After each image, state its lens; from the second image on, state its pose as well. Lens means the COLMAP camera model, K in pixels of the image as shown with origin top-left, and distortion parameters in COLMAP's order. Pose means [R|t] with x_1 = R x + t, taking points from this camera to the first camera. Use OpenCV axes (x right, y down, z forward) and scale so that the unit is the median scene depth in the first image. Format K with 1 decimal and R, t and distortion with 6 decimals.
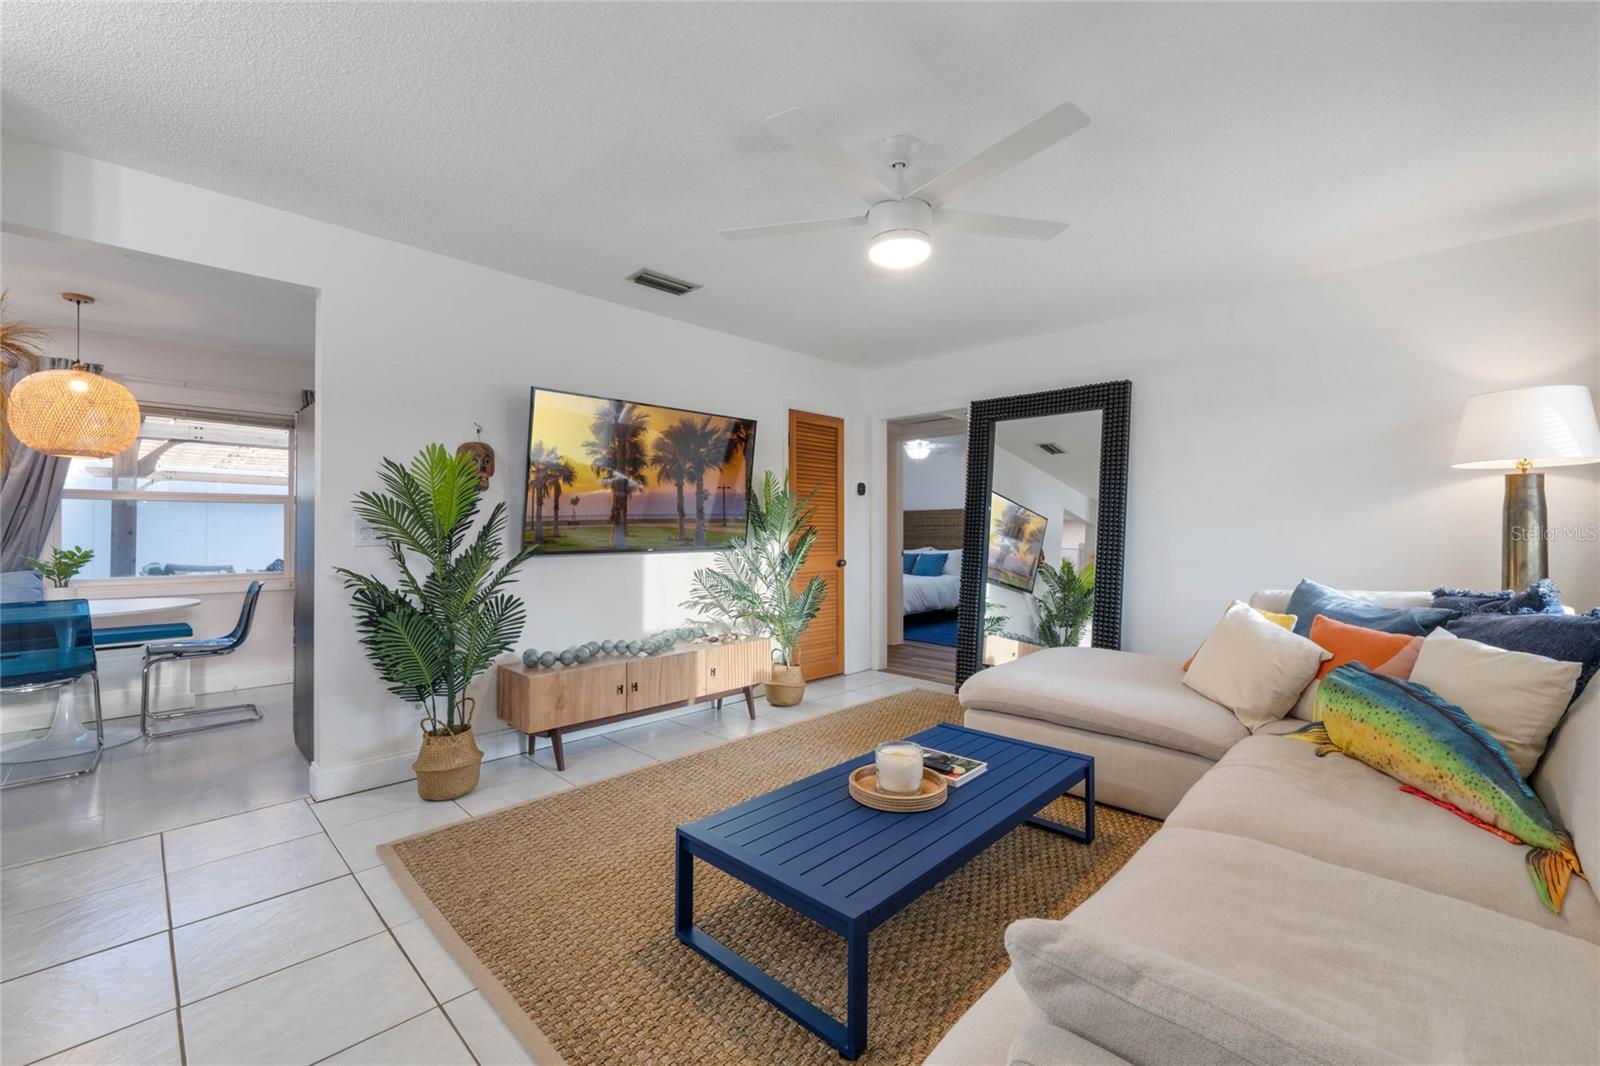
lens RADIAL K [[645.7, 0, 802.4], [0, 645.7, 535.0], [0, 0, 1]] dist [-0.002905, -0.000308]
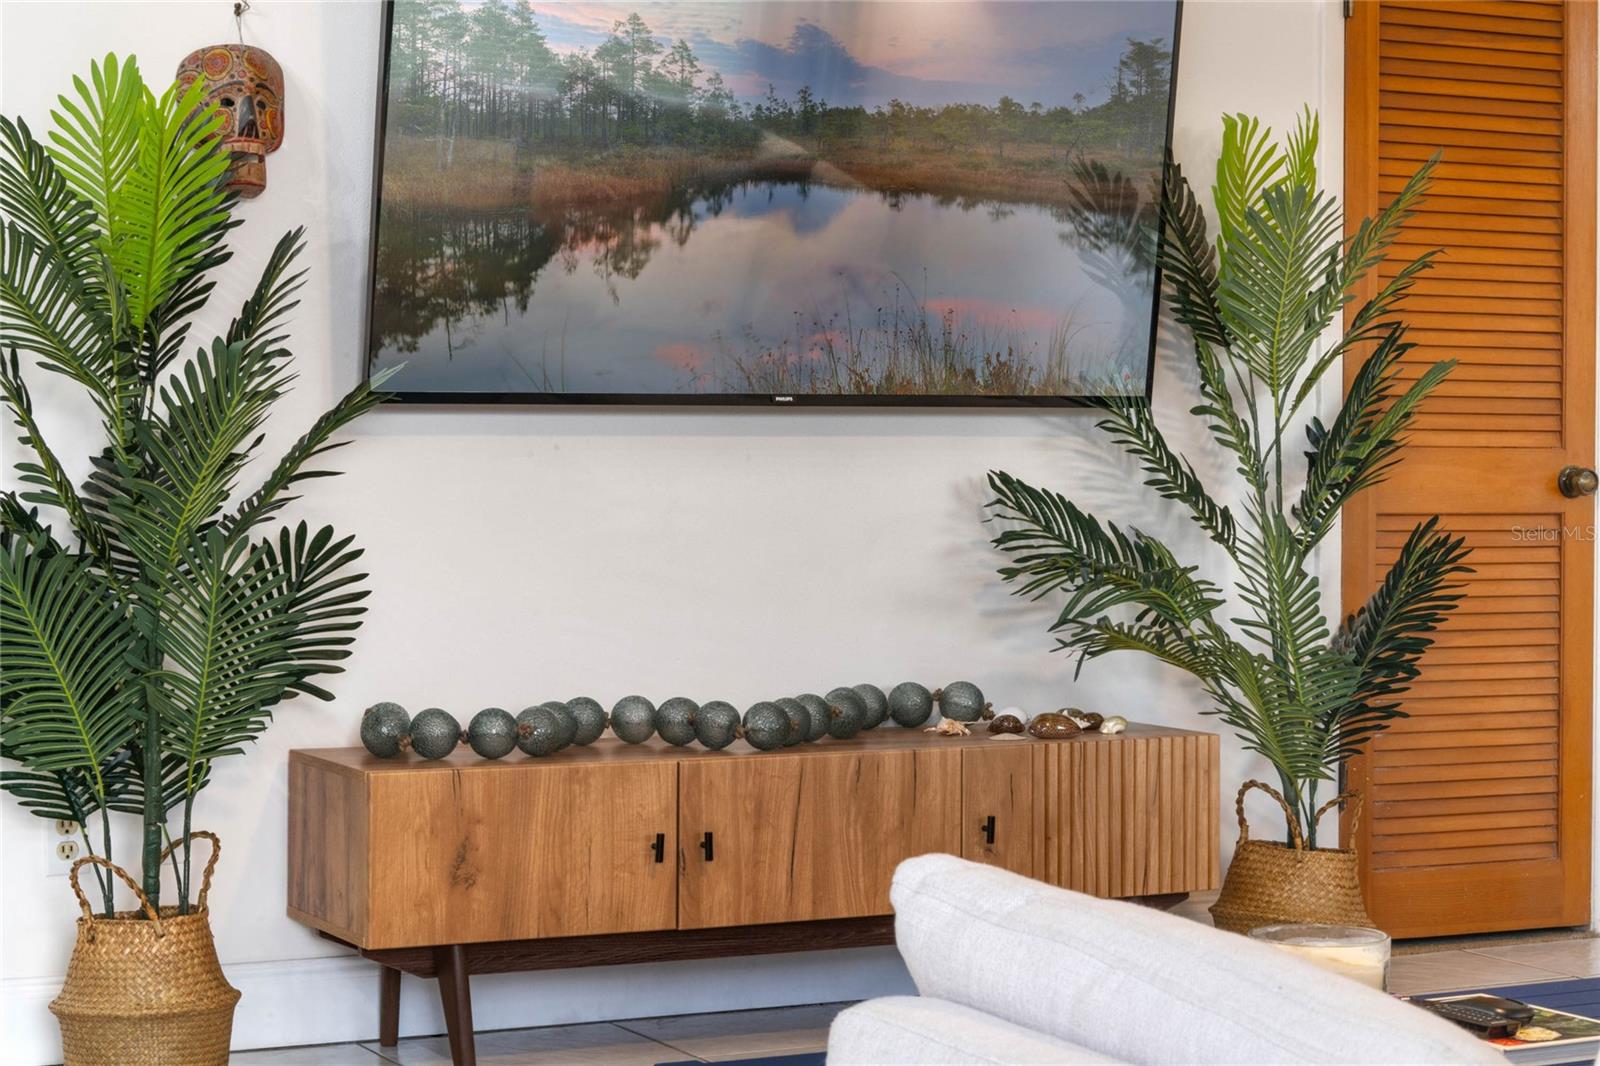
lens RADIAL K [[3243.0, 0, 798.6], [0, 3243.0, 532.8], [0, 0, 1]] dist [0.038267, 0.000000]
pose [[0.946319, 0.010552, -0.323062, 0.294990], [-0.006008, 0.999869, 0.015060, 0.074530], [0.323178, -0.012311, 0.946258, -0.452269]]
